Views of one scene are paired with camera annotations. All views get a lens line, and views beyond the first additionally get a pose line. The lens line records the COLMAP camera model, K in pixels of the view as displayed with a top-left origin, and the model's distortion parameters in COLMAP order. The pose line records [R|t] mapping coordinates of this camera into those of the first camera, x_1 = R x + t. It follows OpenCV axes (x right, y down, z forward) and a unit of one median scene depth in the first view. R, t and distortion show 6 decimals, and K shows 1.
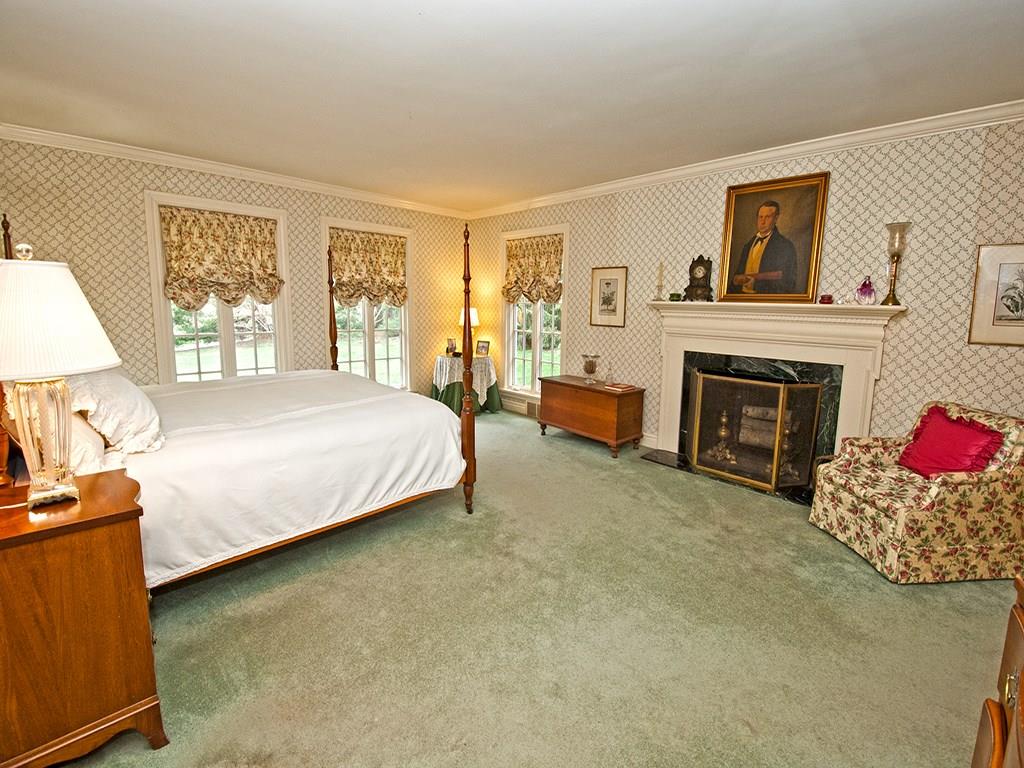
lens RADIAL K [[467.6, 0, 529.2], [0, 467.6, 371.9], [0, 0, 1]] dist [0.001732, -0.012868]
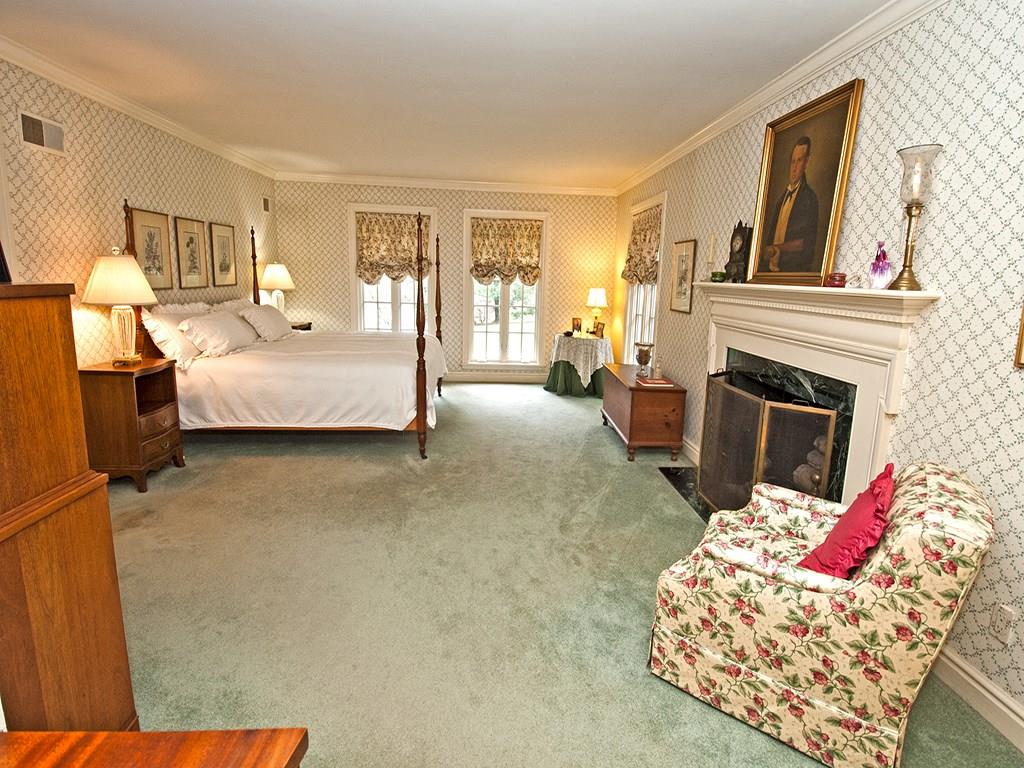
lens RADIAL K [[494.8, 0, 512.0], [0, 494.8, 371.5], [0, 0, 1]] dist [-0.003784, -0.001002]
pose [[0.737365, 0.131481, -0.662575, 0.696091], [-0.115392, 0.990974, 0.068231, -0.022090], [0.665565, 0.026145, 0.745882, 0.173583]]
